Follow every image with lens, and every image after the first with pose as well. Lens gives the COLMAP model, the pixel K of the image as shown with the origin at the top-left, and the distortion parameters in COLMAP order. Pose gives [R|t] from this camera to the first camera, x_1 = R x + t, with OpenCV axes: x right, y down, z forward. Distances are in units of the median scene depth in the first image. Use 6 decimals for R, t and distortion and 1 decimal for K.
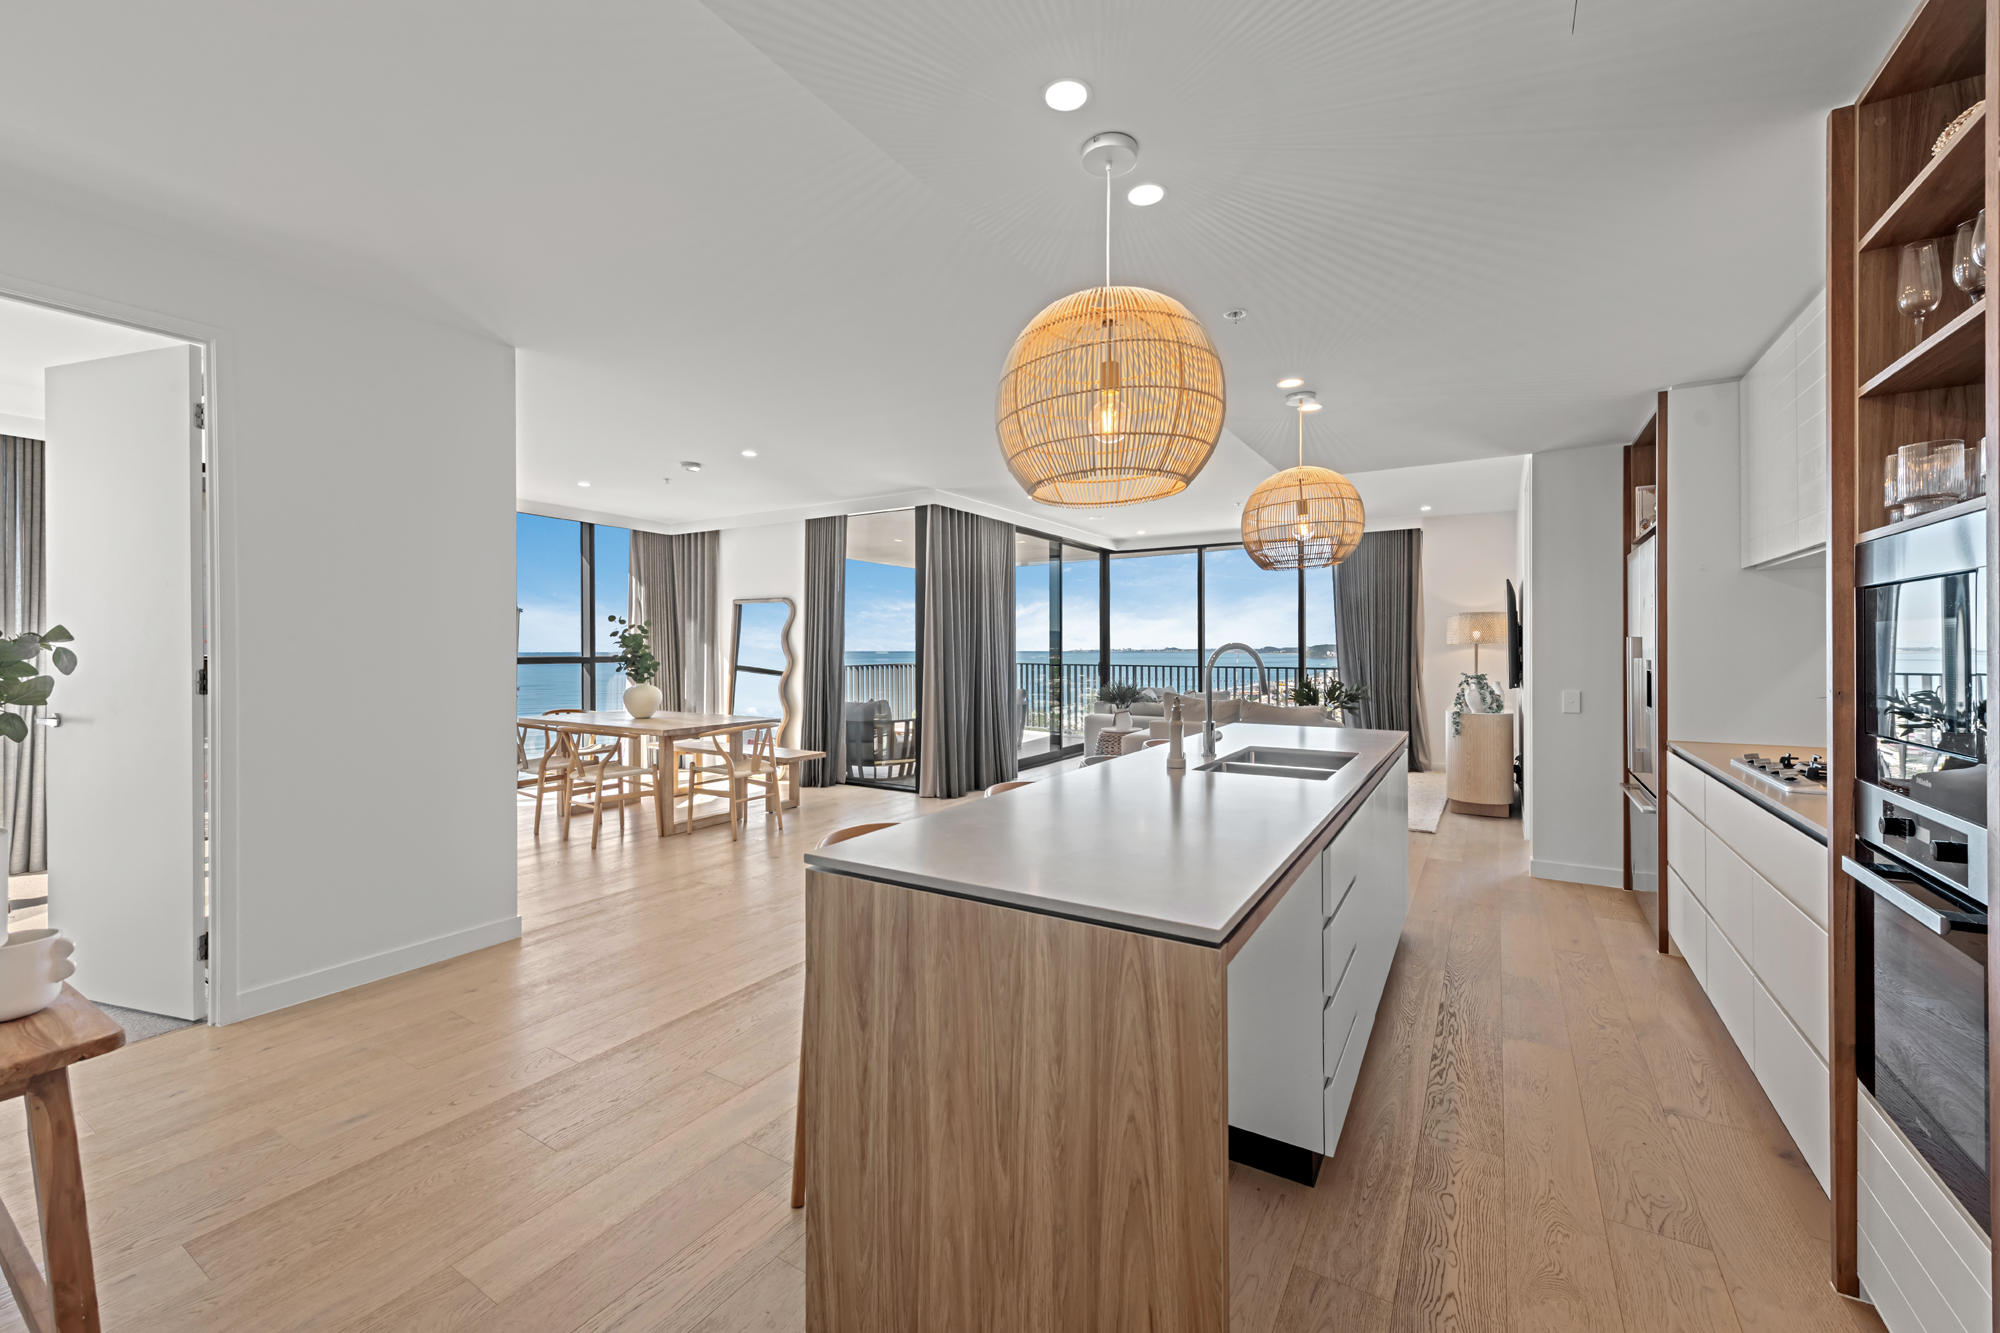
lens RADIAL K [[800.8, 0, 995.4], [0, 800.8, 657.1], [0, 0, 1]] dist [0.006214, -0.000037]
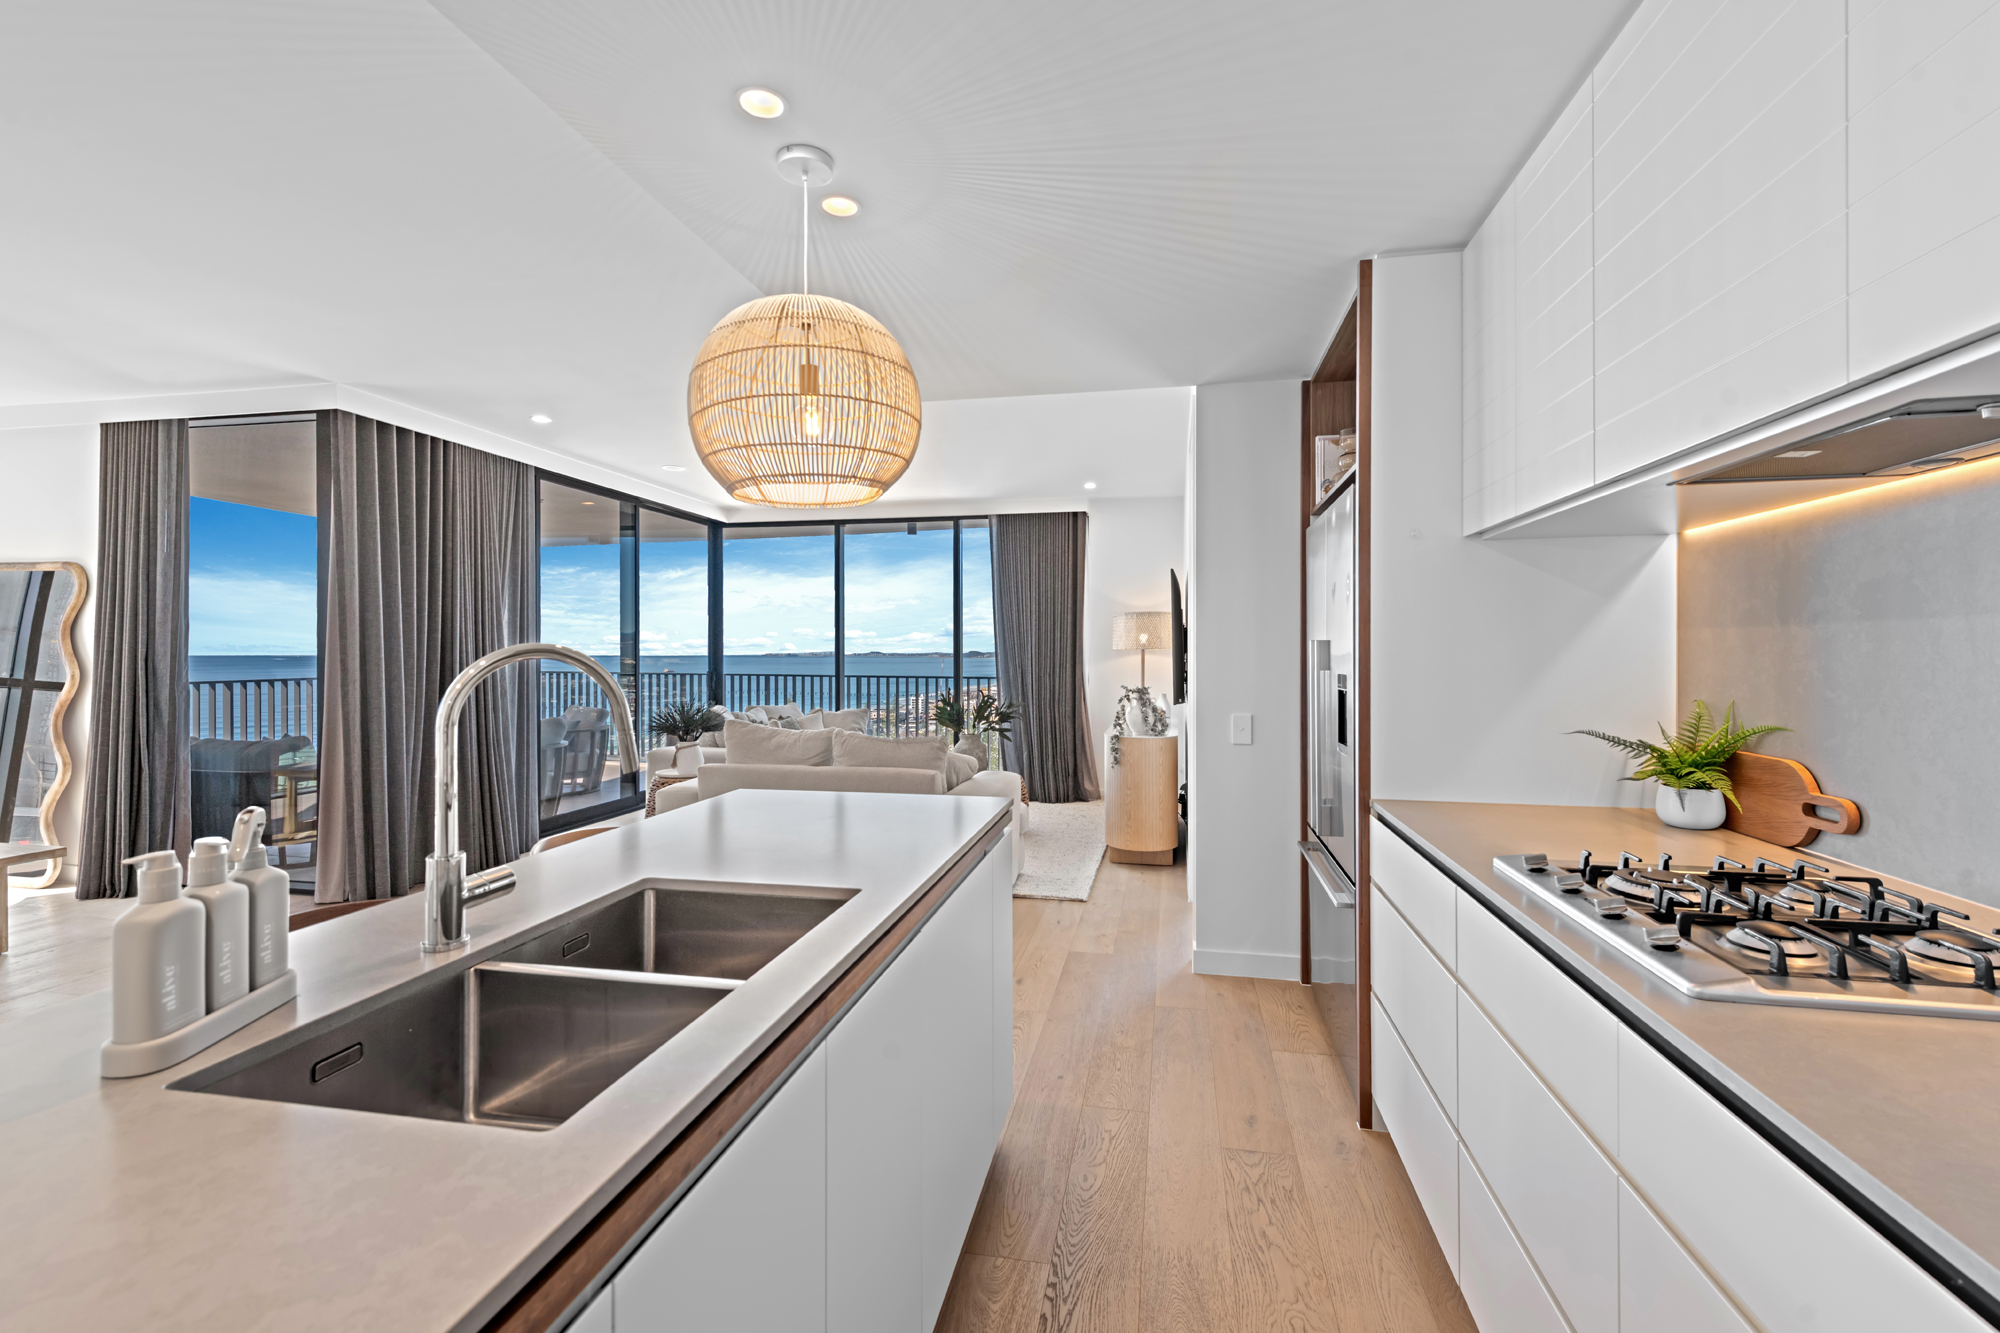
lens RADIAL K [[861.0, 0, 1000.0], [0, 861.0, 666.5], [0, 0, 1]] dist [0.012670, -0.000057]
pose [[0.935750, -0.001370, 0.352663, 0.157877], [-0.000448, 0.999987, 0.005073, -0.003517], [-0.352665, -0.004905, 0.935737, 0.231014]]
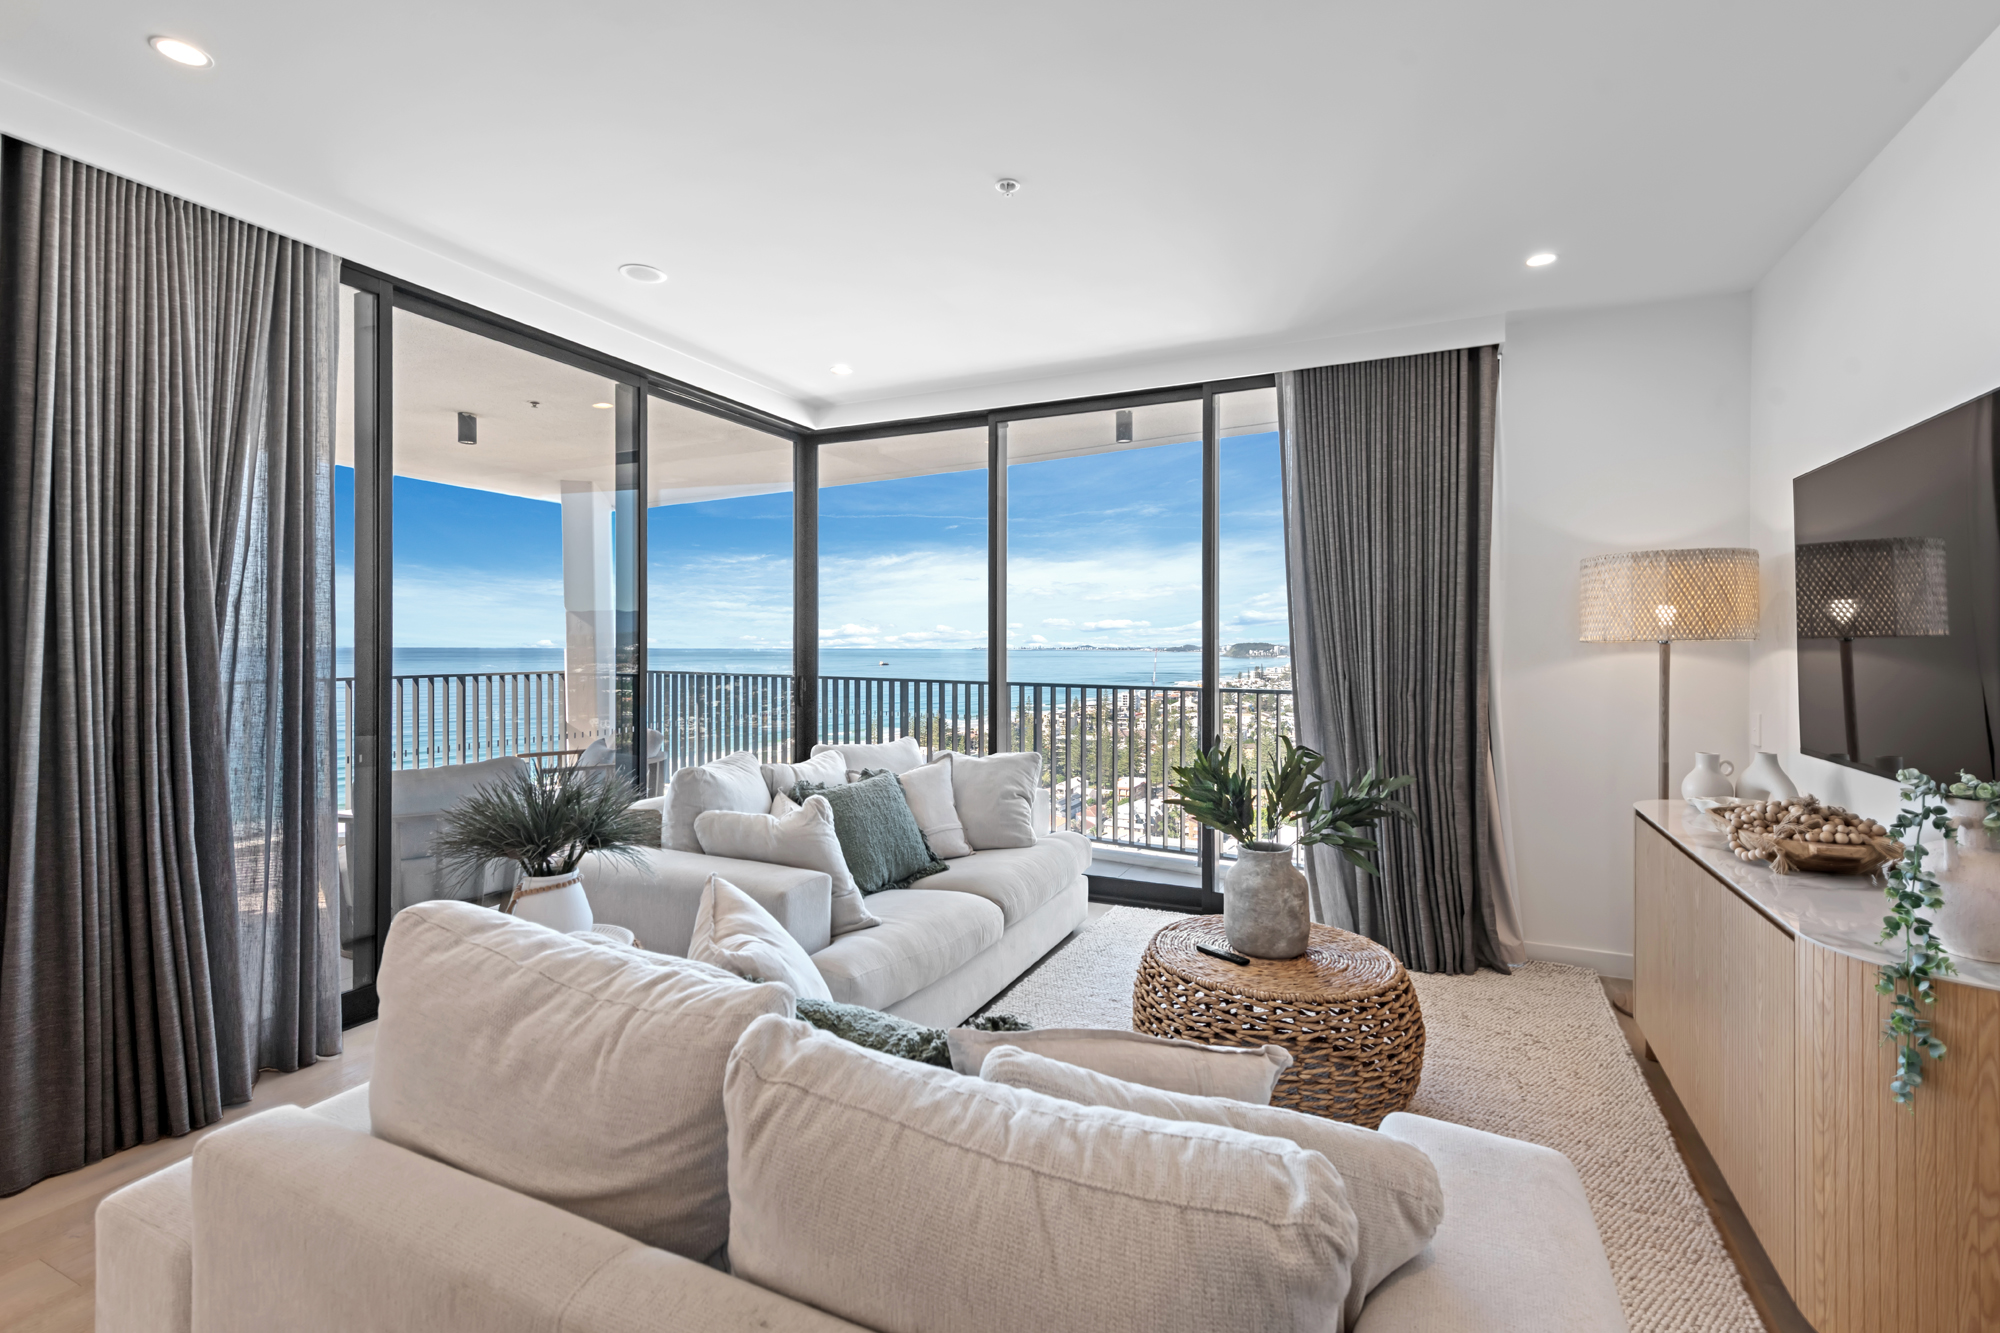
lens RADIAL K [[889.4, 0, 1007.3], [0, 889.4, 656.0], [0, 0, 1]] dist [0.017895, -0.000428]
pose [[0.991644, 0.002266, 0.128985, 0.293600], [-0.002310, 0.999997, 0.000192, -0.010024], [-0.128984, -0.000488, 0.991647, 0.743317]]
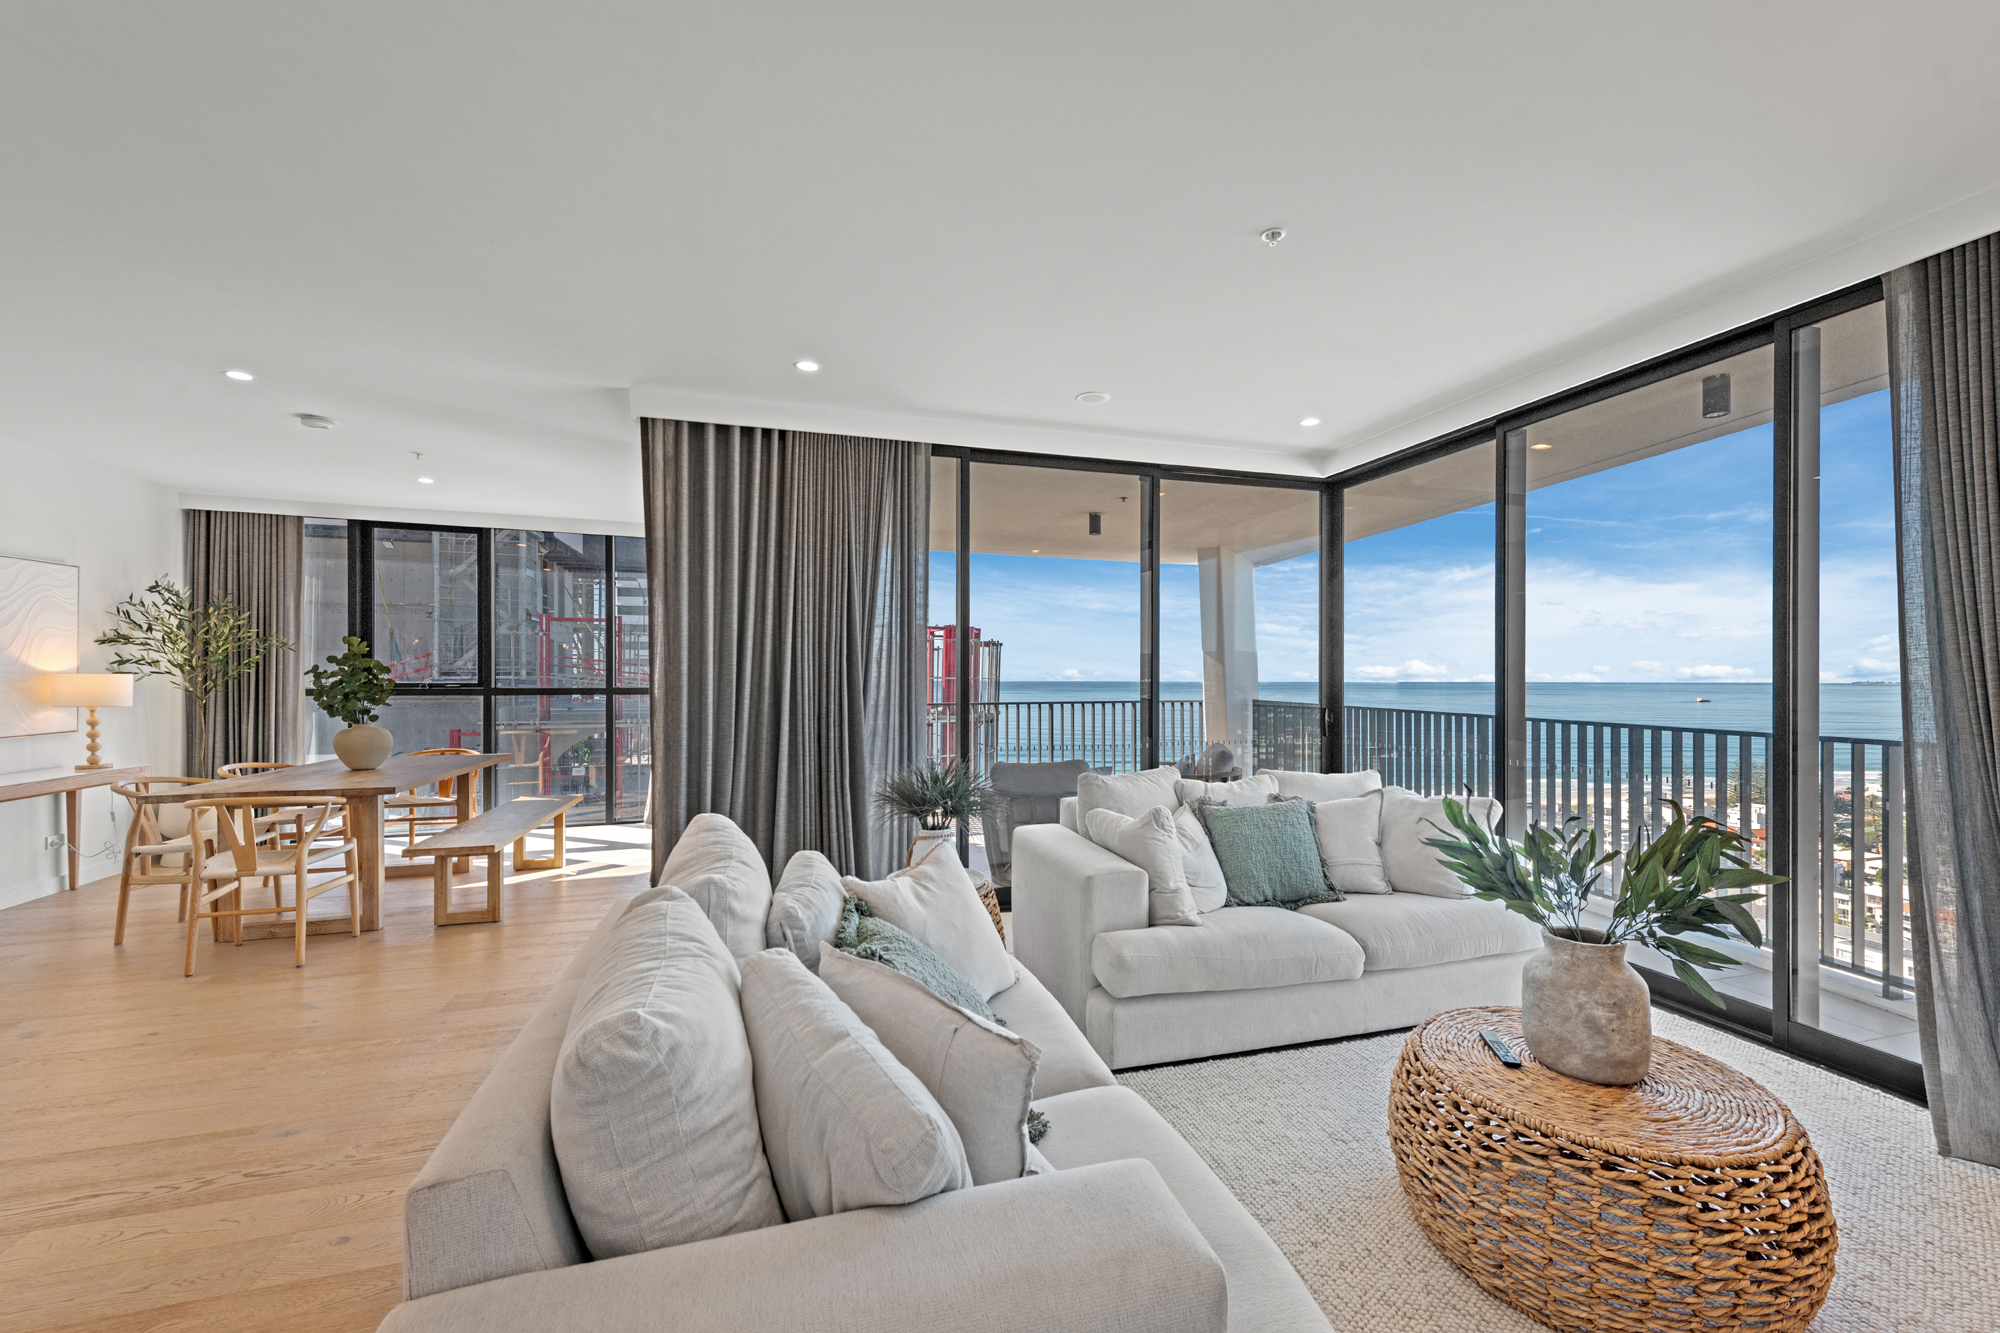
lens RADIAL K [[796.7, 0, 1009.2], [0, 796.7, 686.2], [0, 0, 1]] dist [0.000196, -0.000215]
pose [[0.758663, 0.008162, -0.651432, 0.485693], [-0.008983, 0.999958, 0.002068, -0.010971], [0.651421, 0.004283, 0.758704, 0.779437]]
